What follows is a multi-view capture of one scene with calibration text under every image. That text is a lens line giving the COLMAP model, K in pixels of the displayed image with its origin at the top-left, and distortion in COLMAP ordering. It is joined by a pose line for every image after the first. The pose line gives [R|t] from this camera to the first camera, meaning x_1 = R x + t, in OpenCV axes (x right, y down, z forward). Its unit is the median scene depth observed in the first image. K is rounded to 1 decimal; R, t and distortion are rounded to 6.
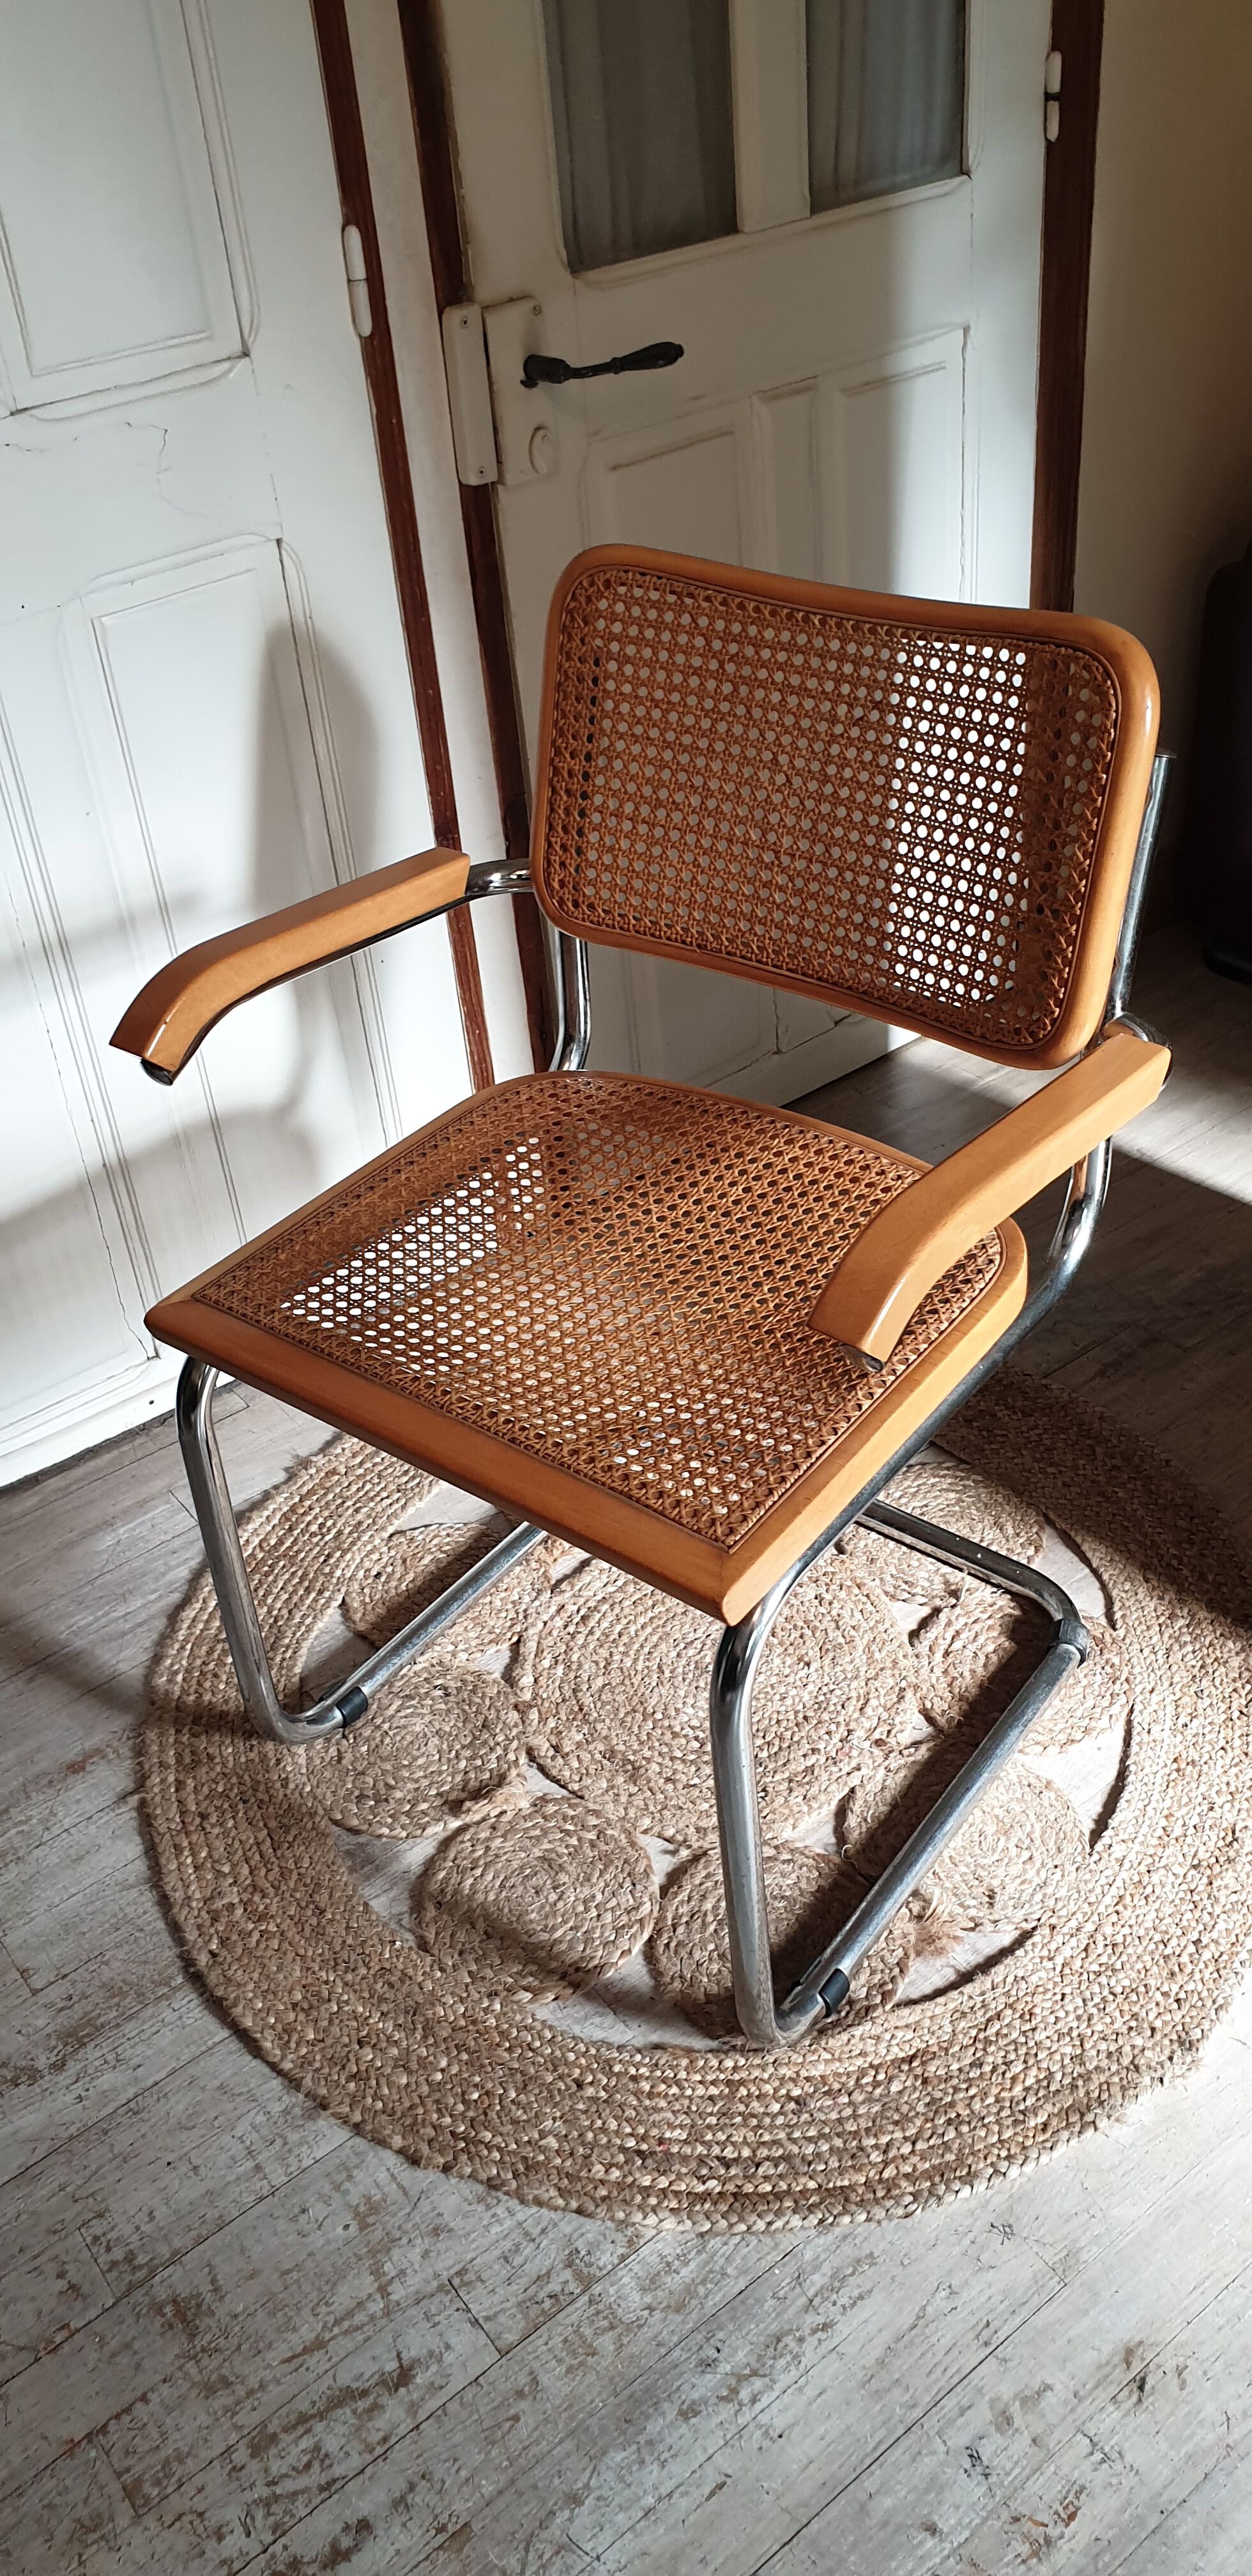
lens RADIAL K [[2092.3, 0, 616.2], [0, 2092.3, 1253.7], [0, 0, 1]] dist [-0.000434, 0.016875]
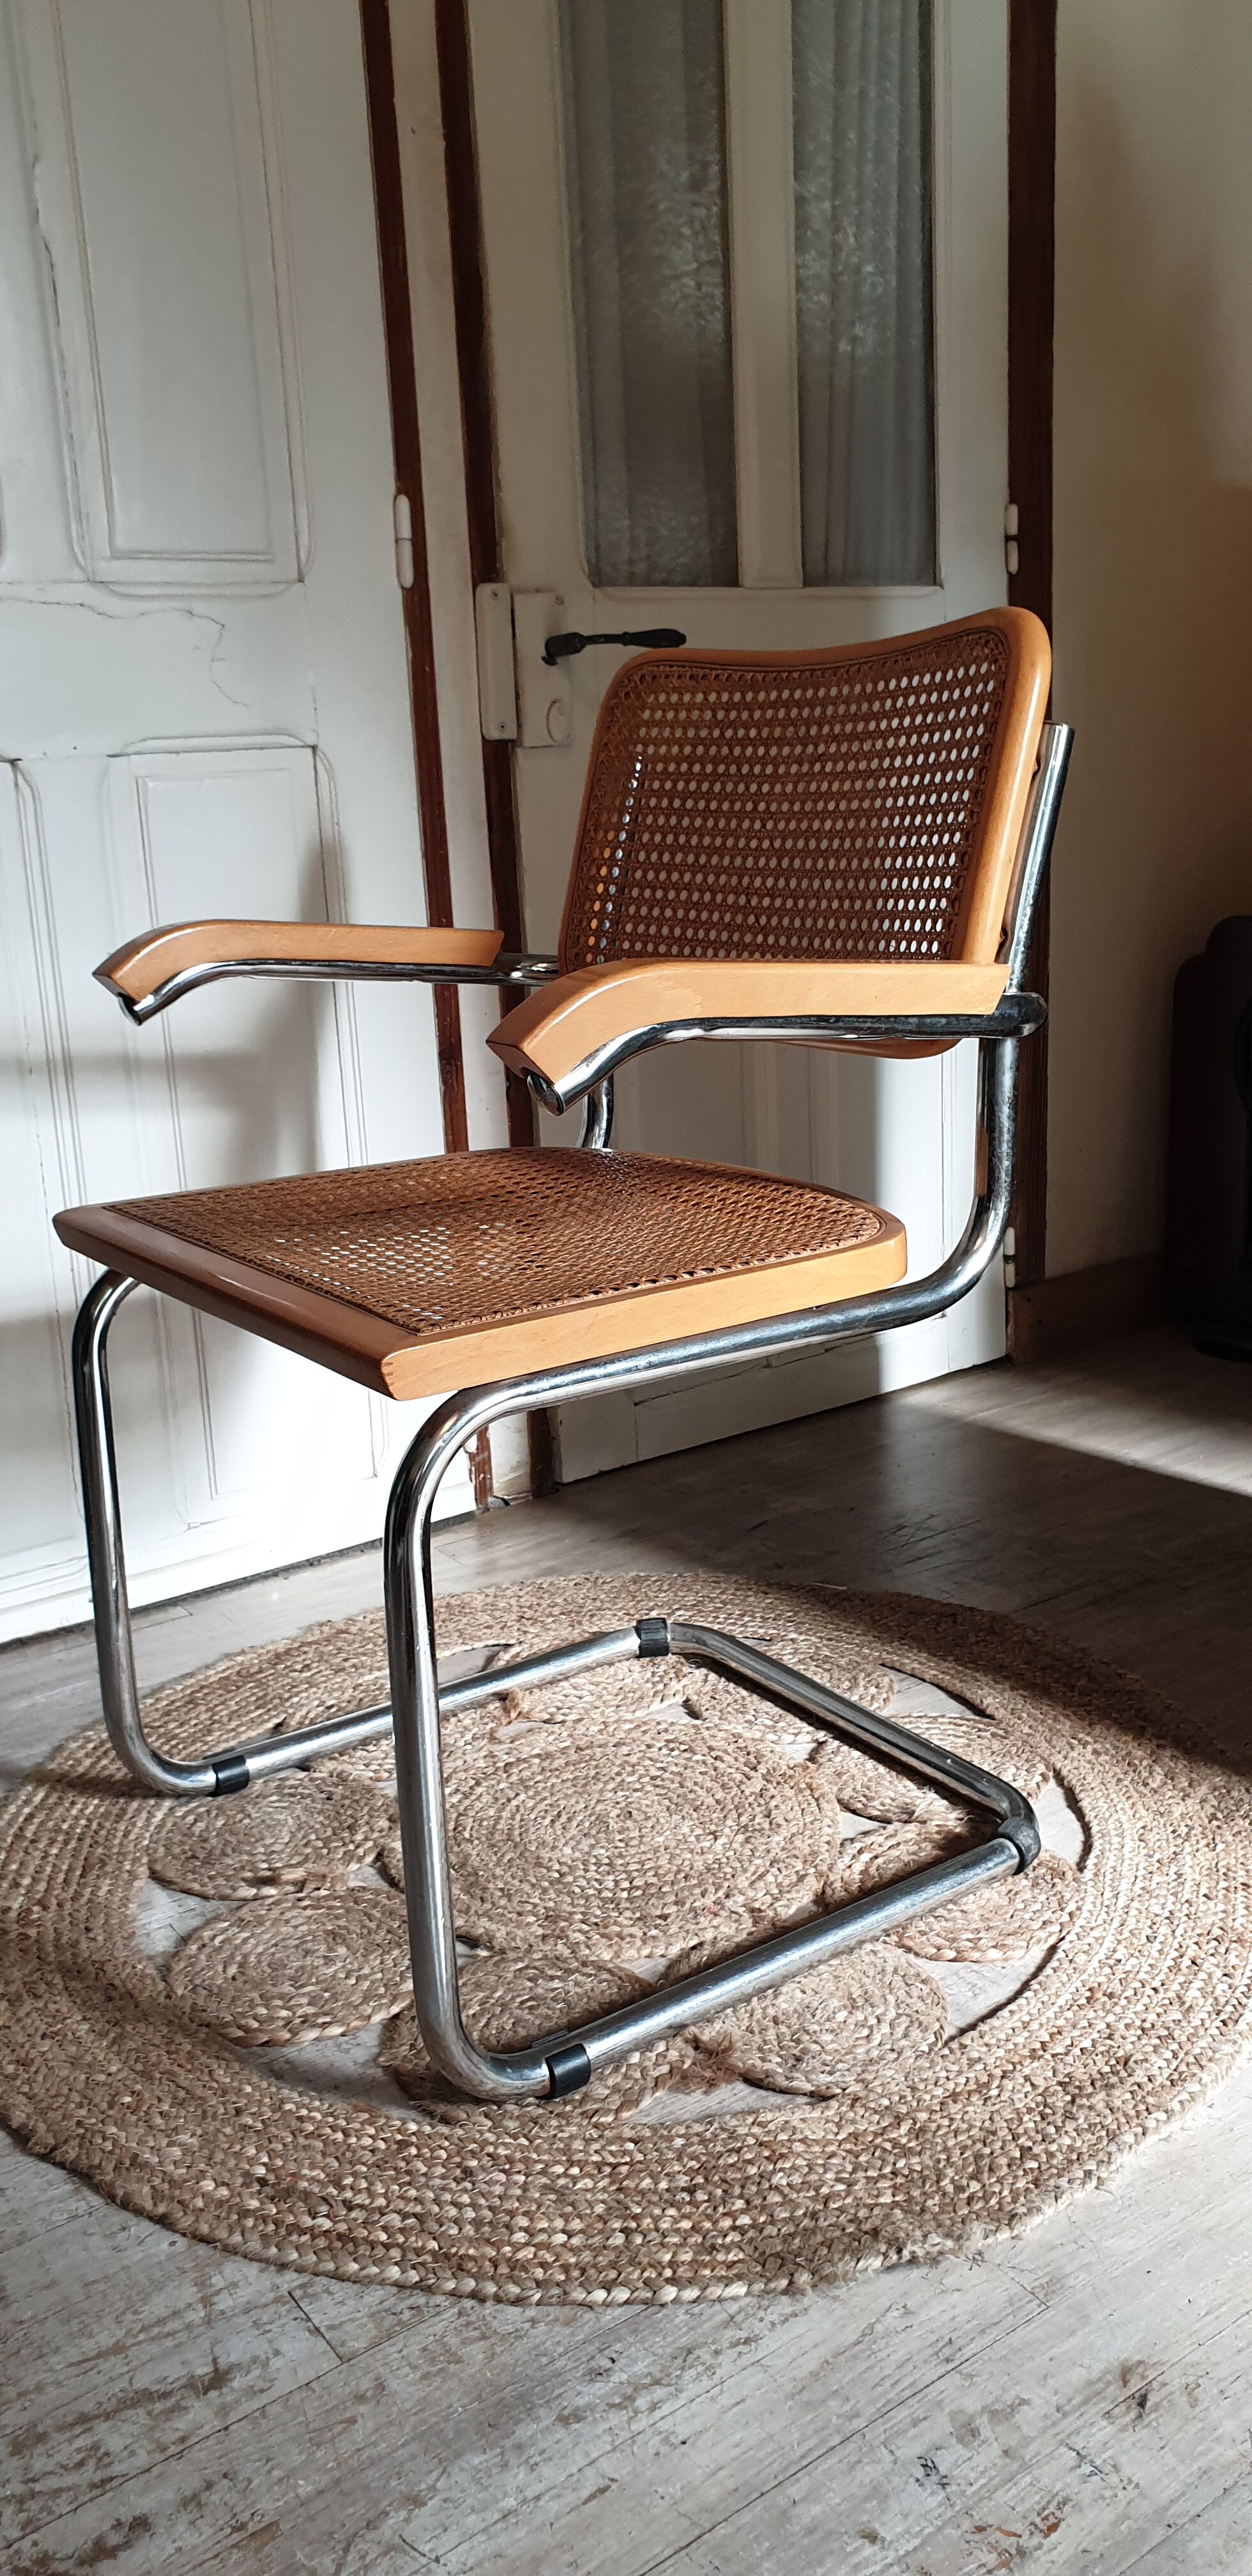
lens RADIAL K [[2103.9, 0, 648.2], [0, 2103.9, 1269.9], [0, 0, 1]] dist [0.003373, 0.012481]
pose [[0.999074, 0.041143, -0.012593, 0.053503], [-0.042835, 0.923370, -0.381514, 0.433158], [-0.004069, 0.381700, 0.924277, 0.094168]]
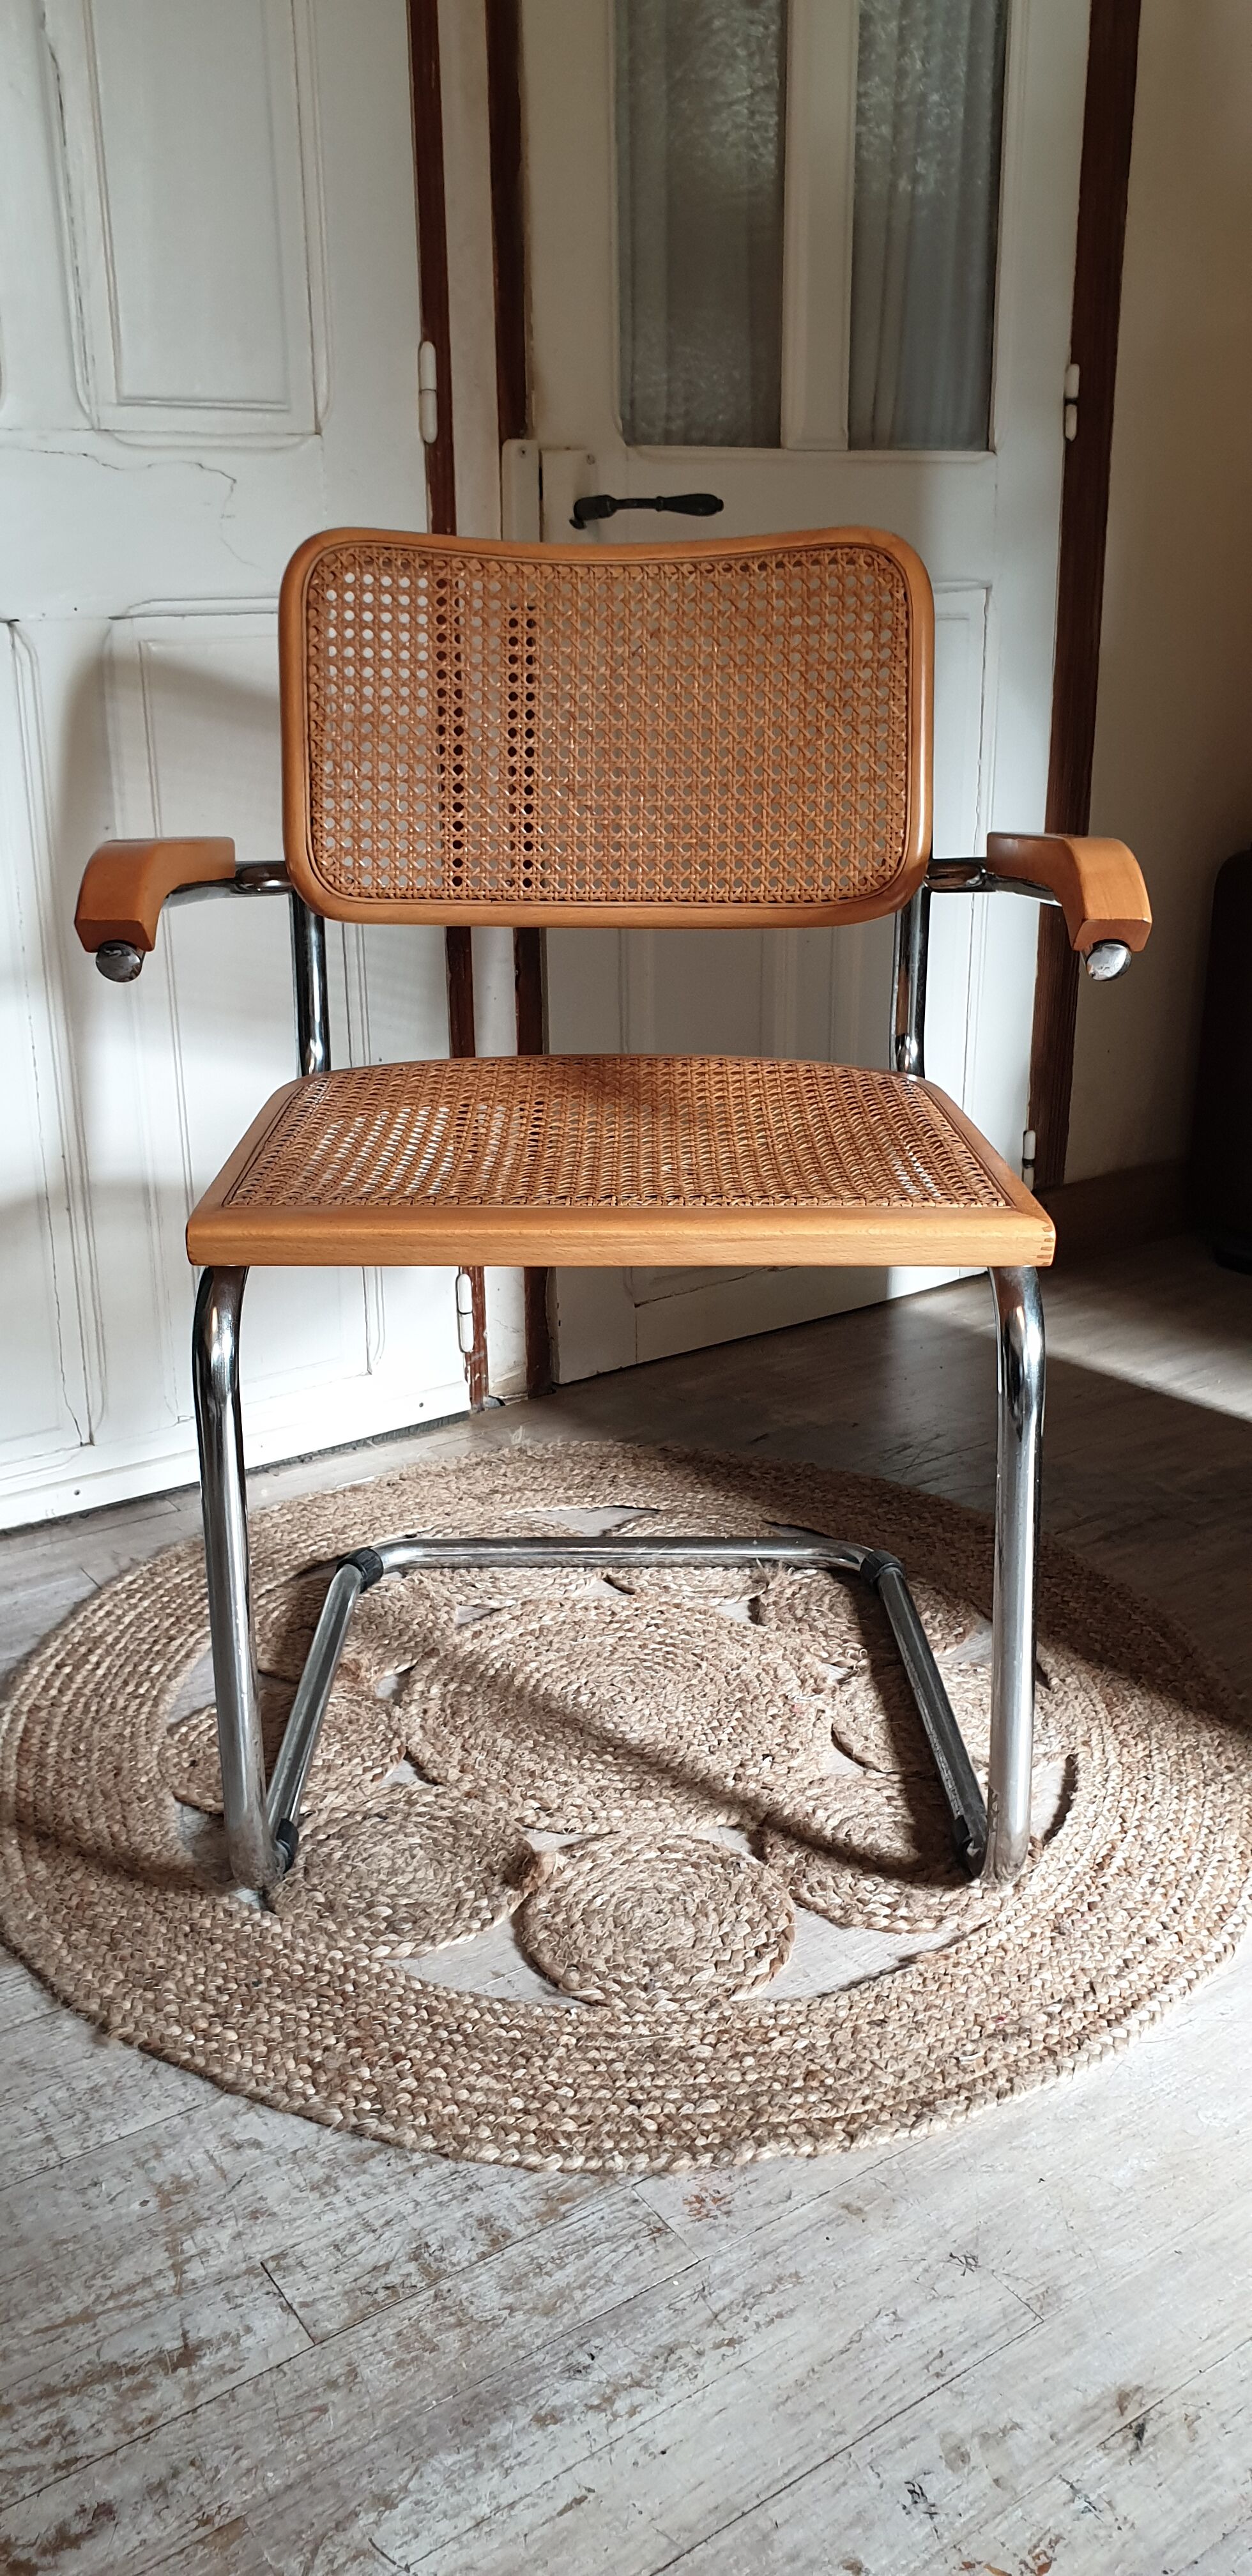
lens RADIAL K [[2089.4, 0, 592.2], [0, 2089.4, 1275.6], [0, 0, 1]] dist [0.003026, 0.007133]
pose [[0.996330, 0.080148, -0.030063, 0.038664], [-0.085510, 0.948042, -0.306439, 0.370492], [0.003941, 0.307885, 0.951416, 0.134329]]
